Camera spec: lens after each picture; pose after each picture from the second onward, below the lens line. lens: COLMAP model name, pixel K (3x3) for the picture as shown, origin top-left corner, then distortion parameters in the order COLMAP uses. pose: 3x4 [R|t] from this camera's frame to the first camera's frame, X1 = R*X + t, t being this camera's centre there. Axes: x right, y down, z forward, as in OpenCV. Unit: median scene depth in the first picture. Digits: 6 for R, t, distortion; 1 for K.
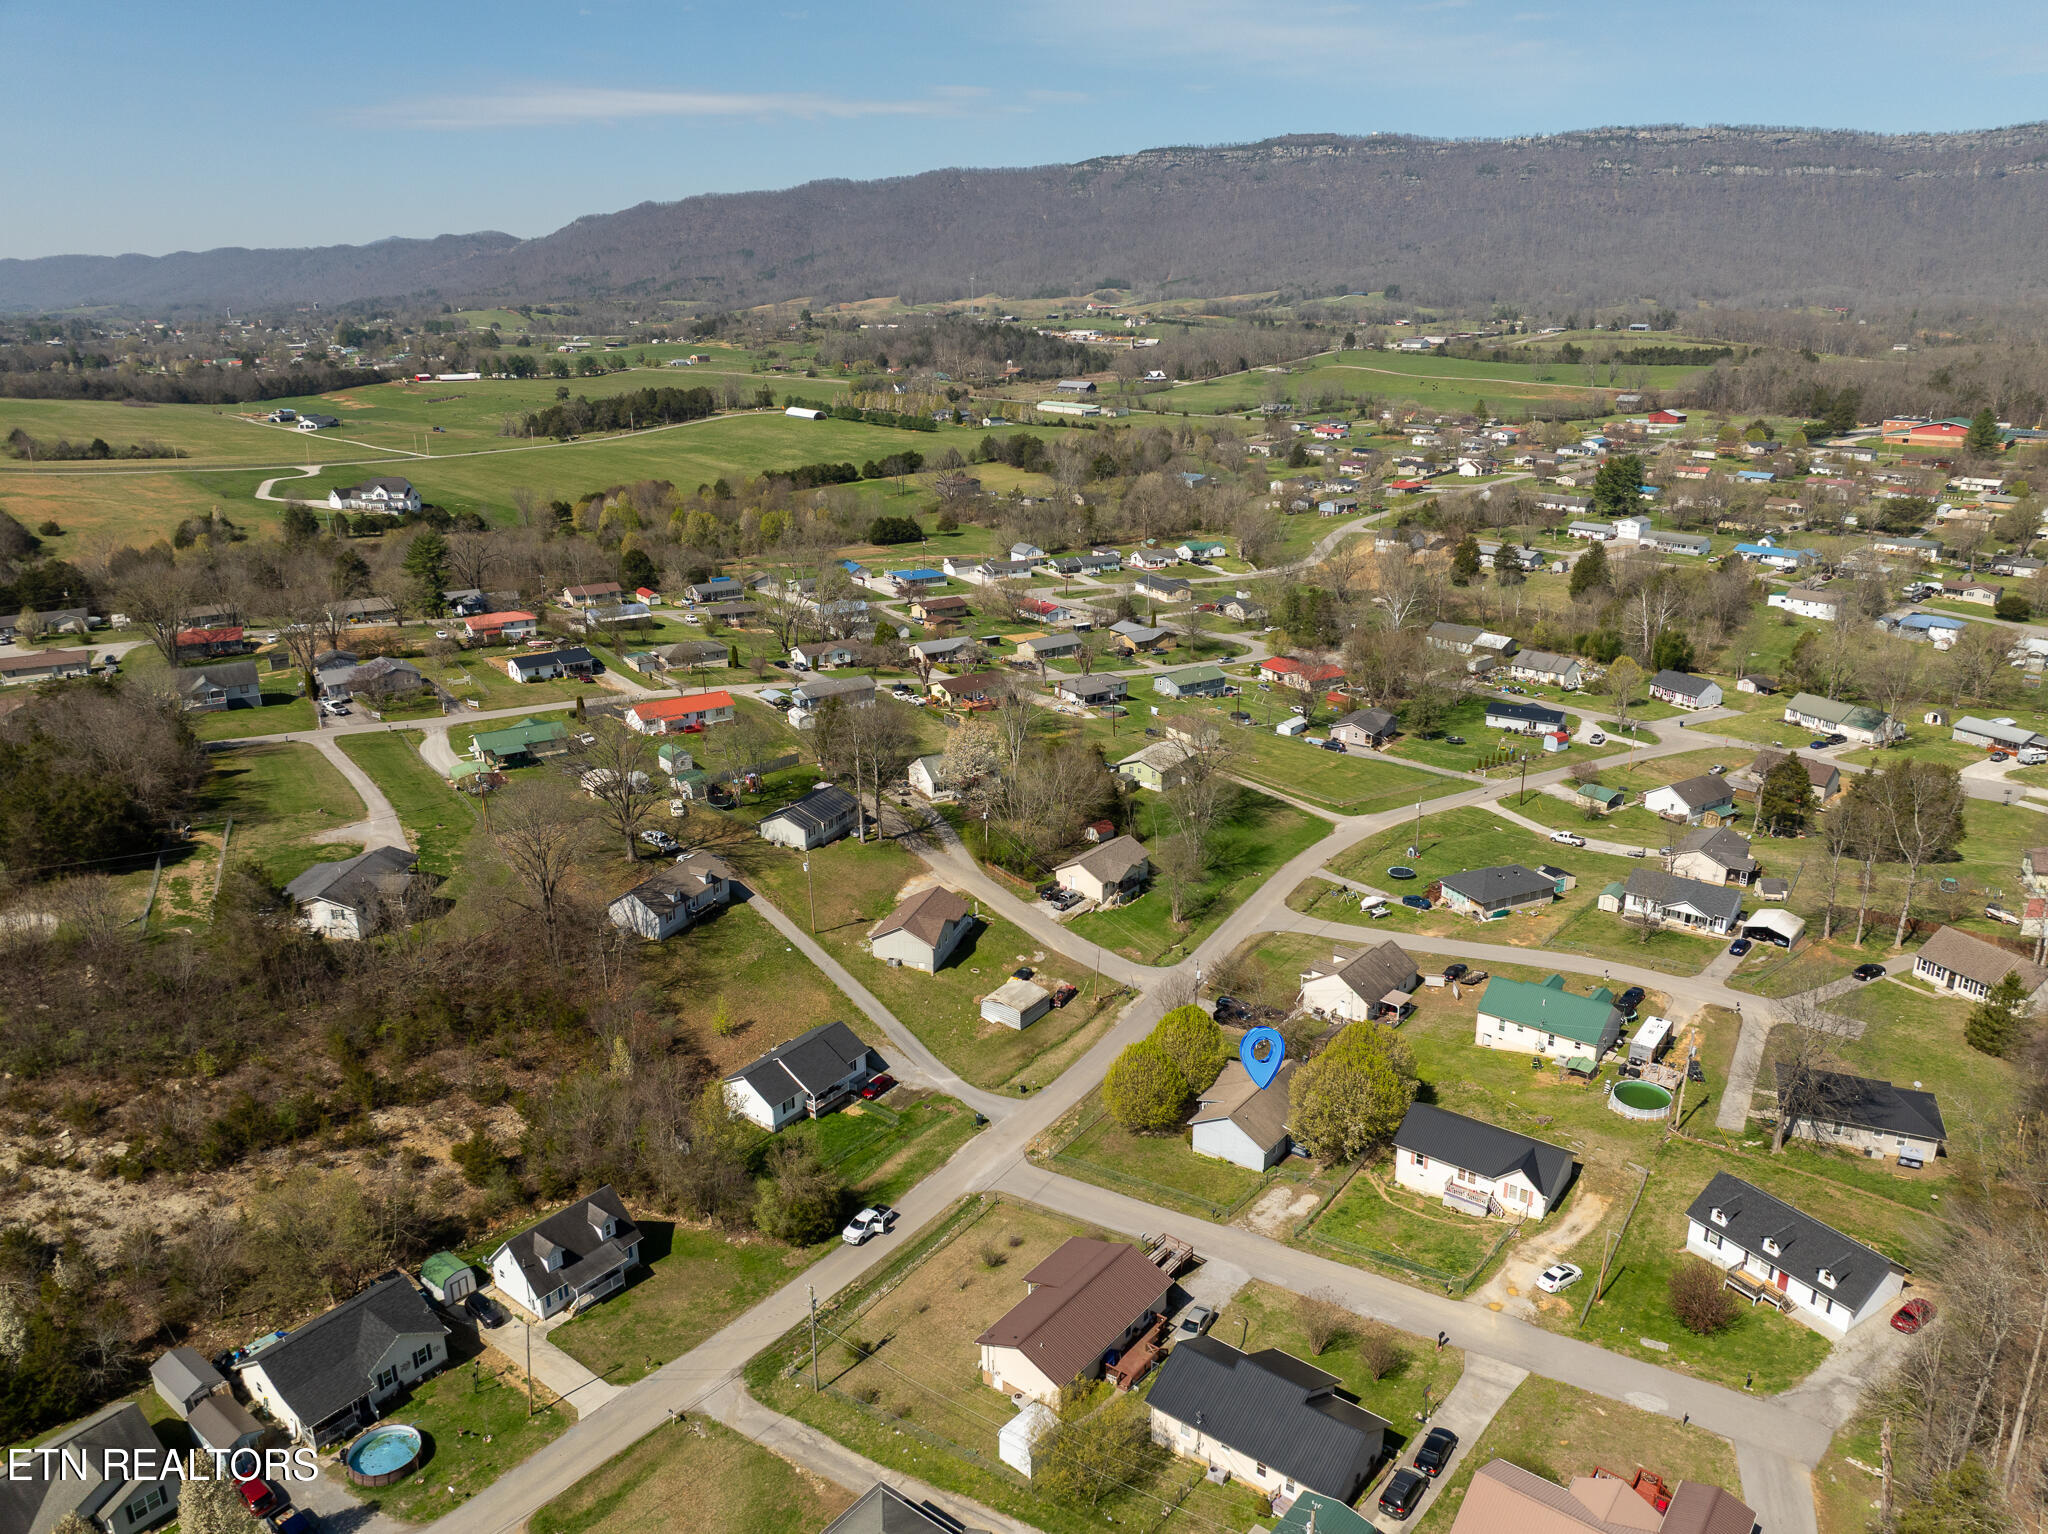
lens RADIAL K [[1432.2, 0, 1036.9], [0, 1432.2, 772.8], [0, 0, 1]] dist [-0.038047, -0.001505]
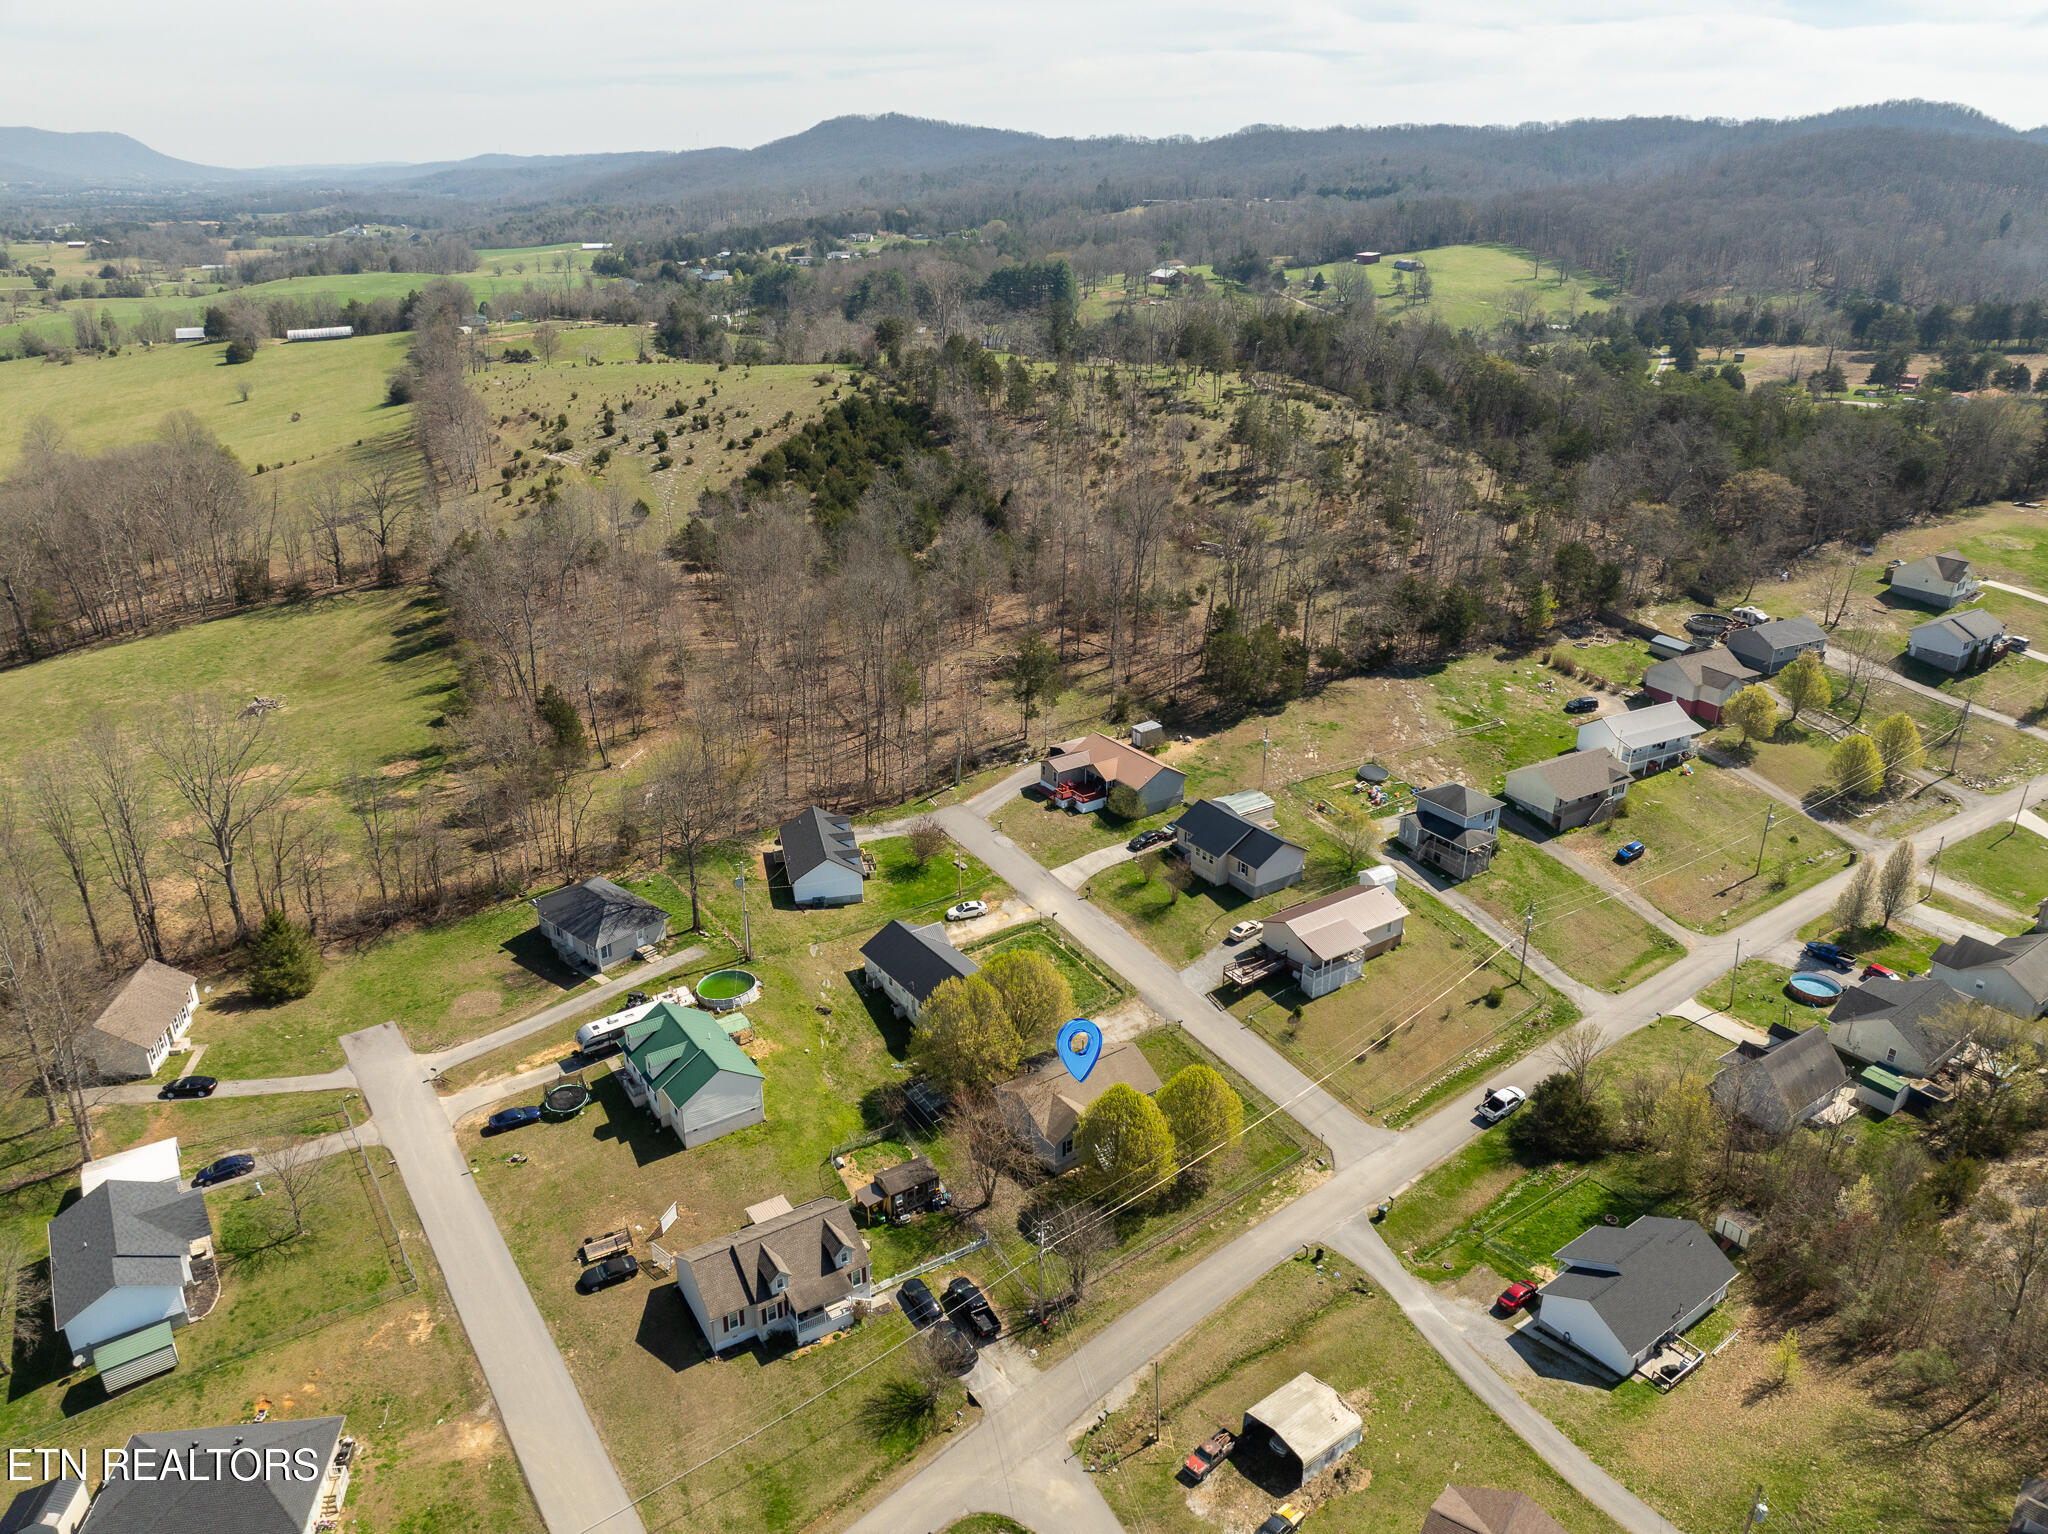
lens RADIAL K [[1446.8, 0, 1034.8], [0, 1446.8, 765.2], [0, 0, 1]] dist [-0.027110, -0.007221]
pose [[-0.954109, -0.115502, 0.276290, -0.042998], [0.096412, 0.755021, 0.648573, -0.448078], [-0.283516, 0.645447, -0.709237, 1.300079]]
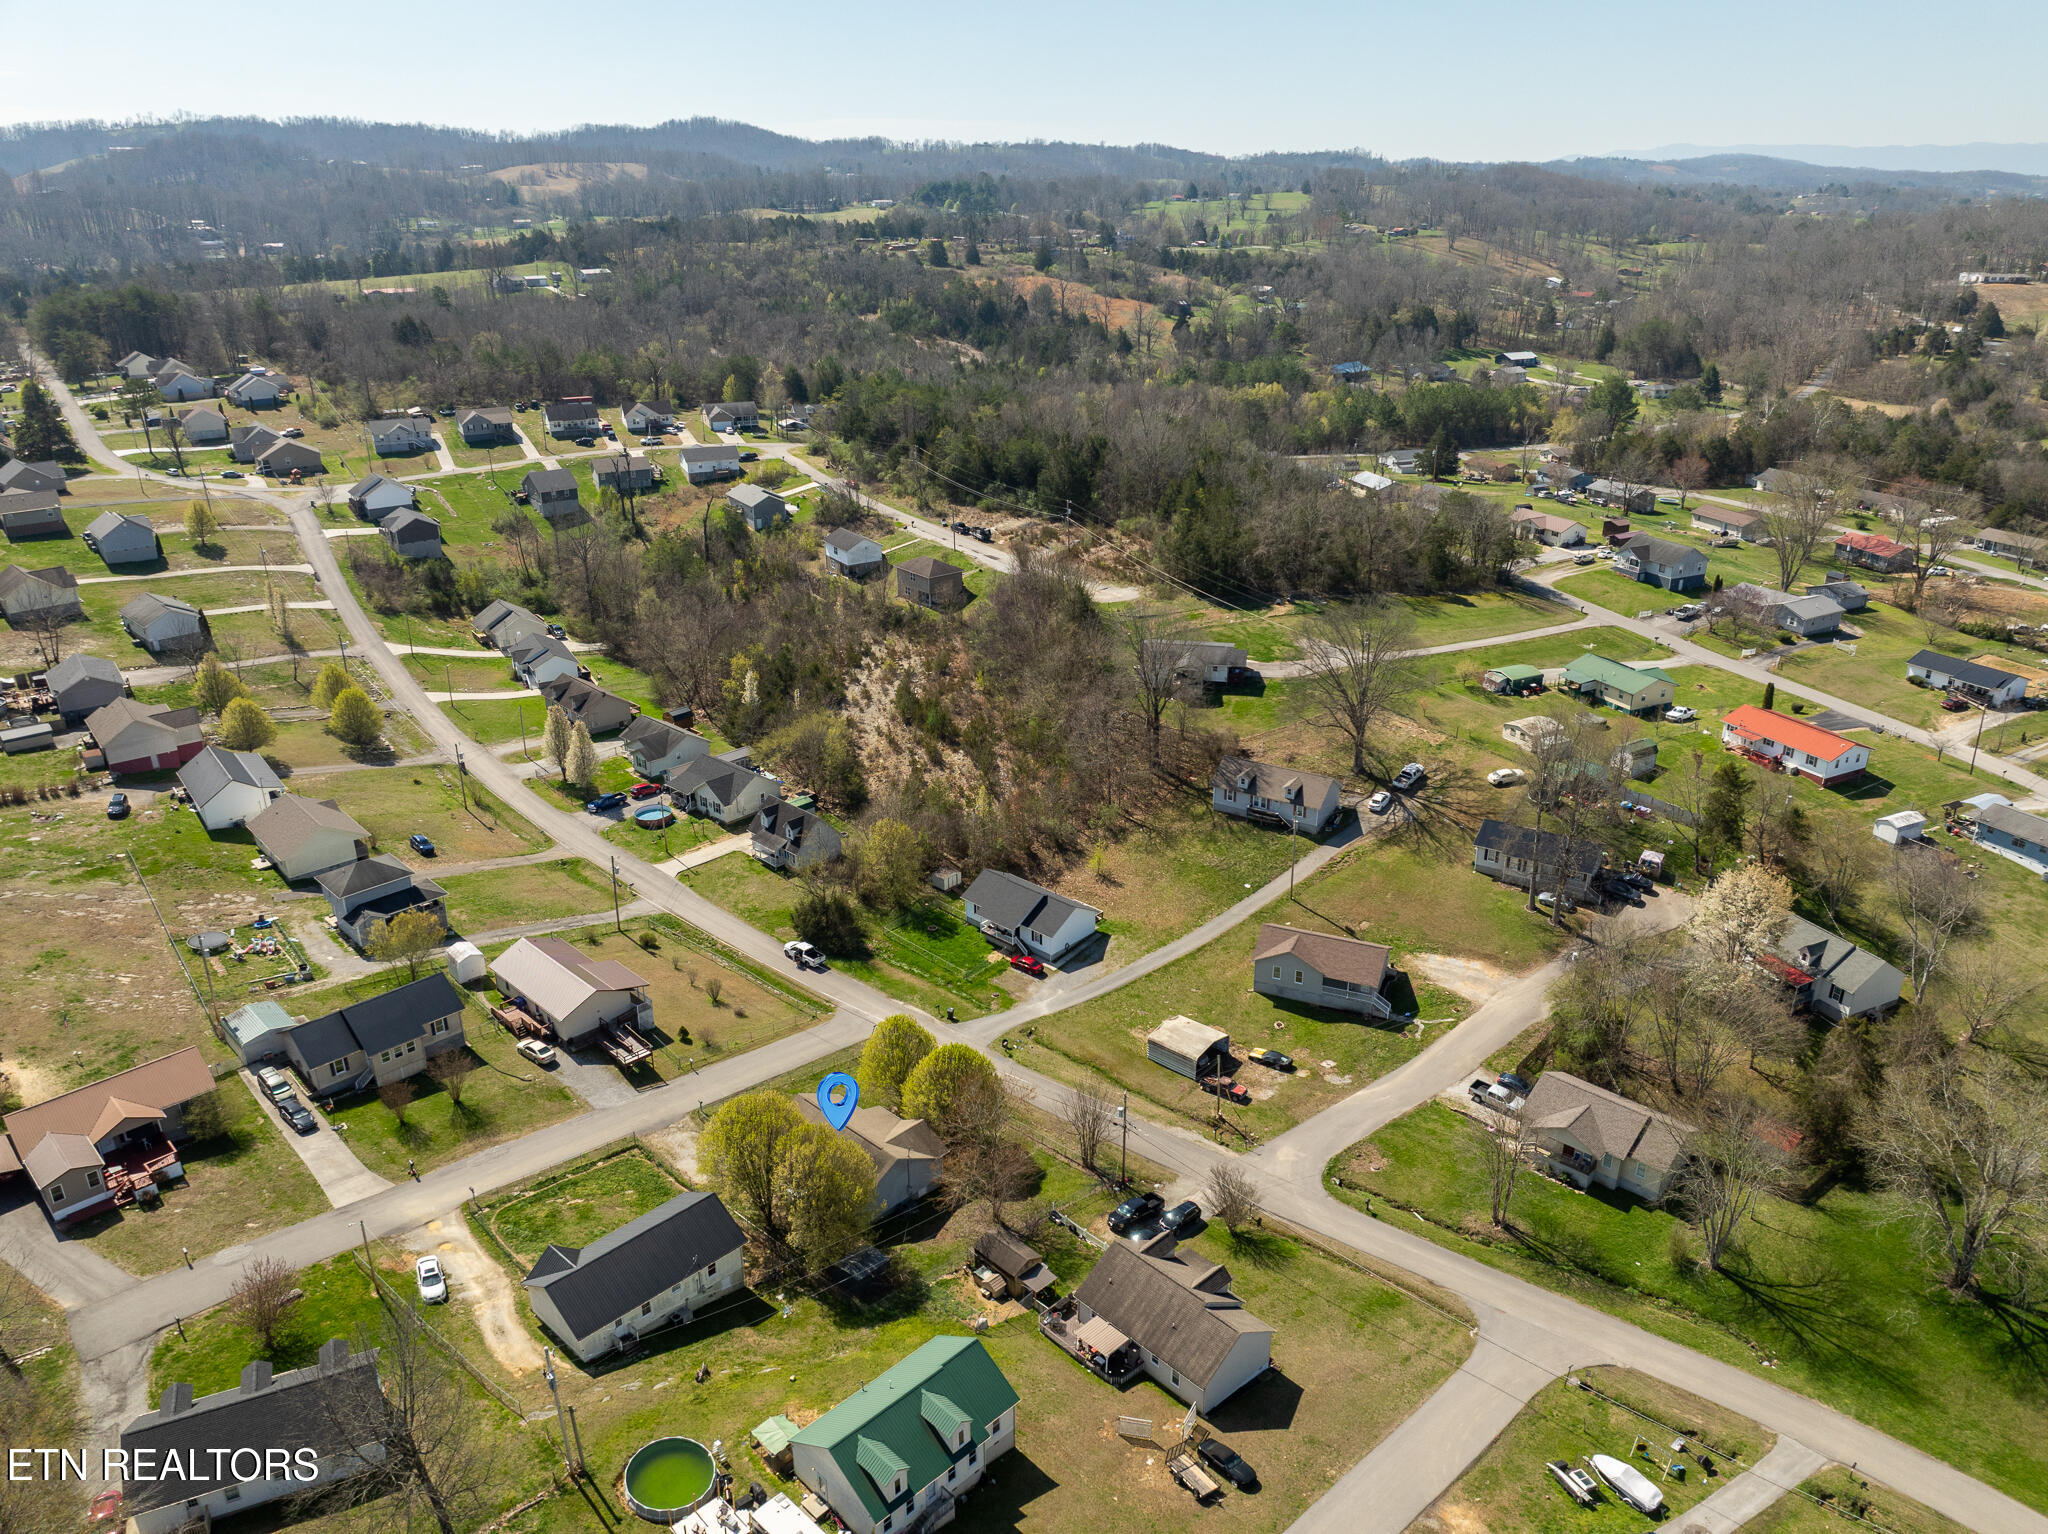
lens RADIAL K [[1432.2, 0, 1036.9], [0, 1432.2, 772.8], [0, 0, 1]] dist [-0.038047, -0.001505]
pose [[-0.114936, 0.386702, -0.915014, 0.719897], [-0.317143, 0.858630, 0.402709, -0.294434], [0.941387, 0.336476, 0.023952, 0.858124]]
